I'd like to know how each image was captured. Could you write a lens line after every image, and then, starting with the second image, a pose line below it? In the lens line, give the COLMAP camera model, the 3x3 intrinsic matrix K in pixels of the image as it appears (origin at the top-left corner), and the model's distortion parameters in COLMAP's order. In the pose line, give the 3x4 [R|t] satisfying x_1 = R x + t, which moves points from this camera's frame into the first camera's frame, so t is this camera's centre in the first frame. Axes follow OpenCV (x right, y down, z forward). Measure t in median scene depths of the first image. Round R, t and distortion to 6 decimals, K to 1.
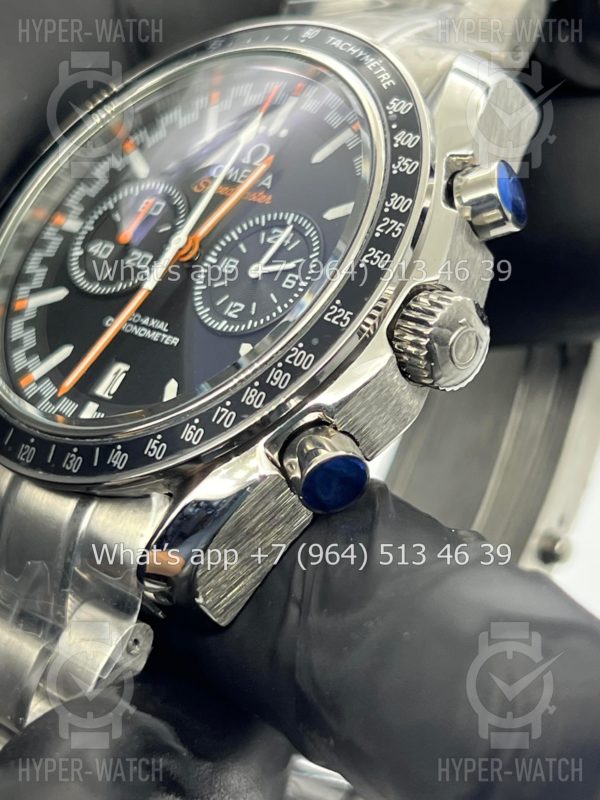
lens RADIAL K [[1892.8, 0, 298.6], [0, 1892.8, 401.1], [0, 0, 1]] dist [0.155883, 0.000000]
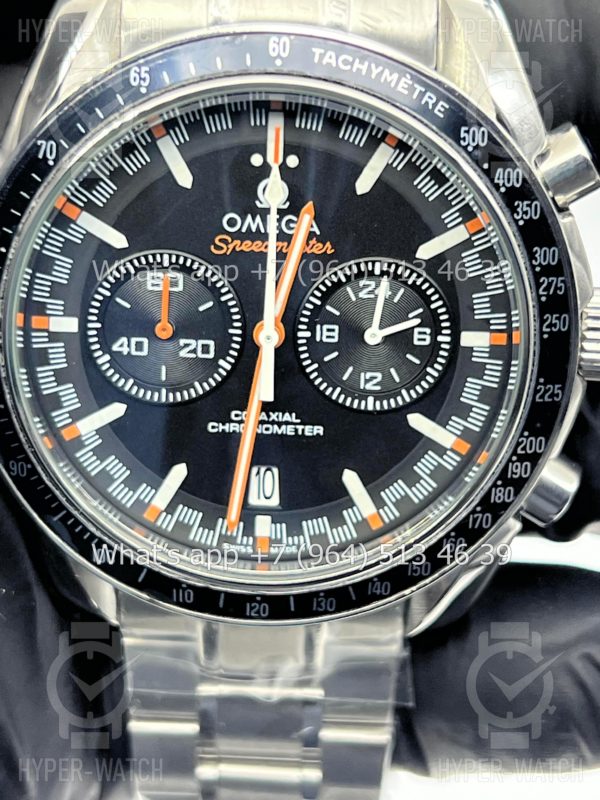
lens RADIAL K [[1892.8, 0, 291.5], [0, 1892.8, 396.5], [0, 0, 1]] dist [0.155883, 0.000000]
pose [[0.730430, -0.601276, 0.323944, -0.384222], [0.205276, 0.645644, 0.735530, -0.768089], [-0.651409, -0.470755, 0.595026, 0.454120]]
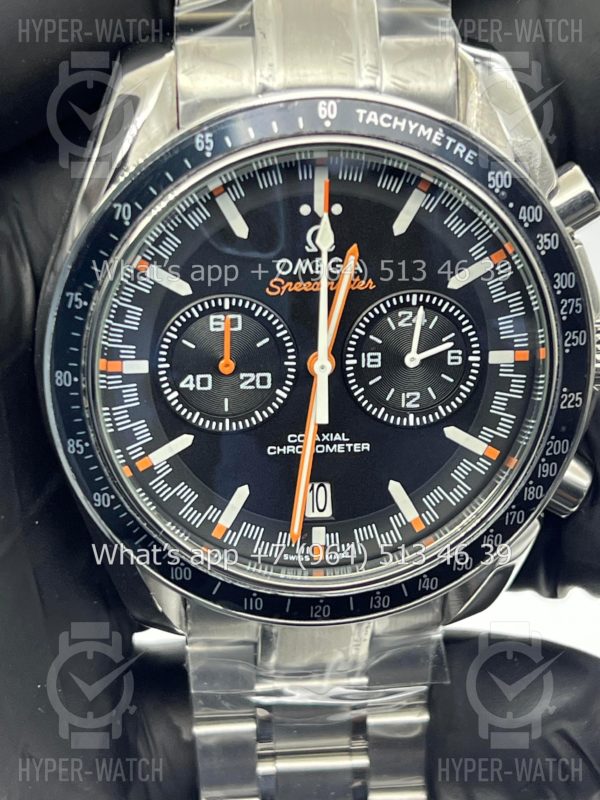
lens RADIAL K [[1892.8, 0, 288.2], [0, 1892.8, 401.0], [0, 0, 1]] dist [0.155883, 0.000000]
pose [[0.650823, -0.645158, 0.400251, -0.517749], [0.165978, 0.635331, 0.754192, -0.883778], [-0.740865, -0.424413, 0.520569, 0.494185]]
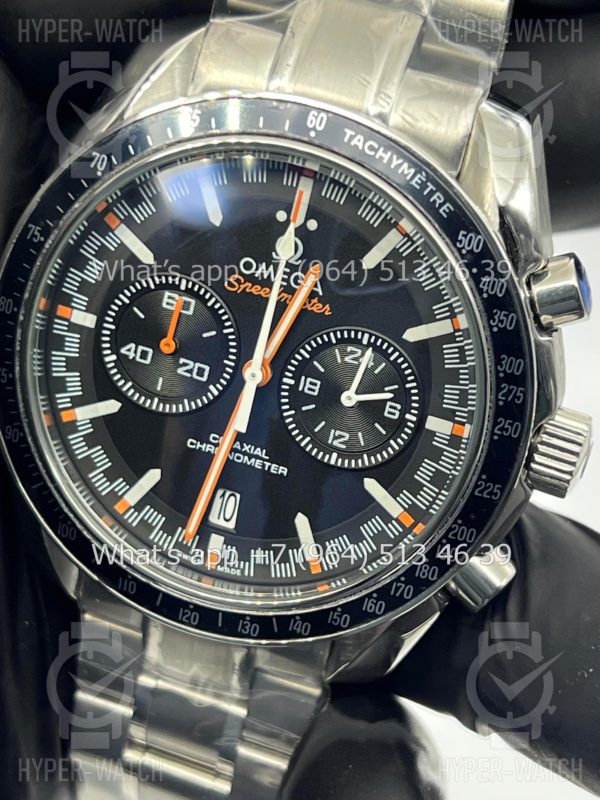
lens RADIAL K [[1892.8, 0, 316.0], [0, 1892.8, 398.6], [0, 0, 1]] dist [0.155883, 0.000000]
pose [[0.895832, -0.378745, 0.232457, -0.282533], [0.125973, 0.718064, 0.684482, -0.789268], [-0.426163, -0.583898, 0.690976, 0.299350]]
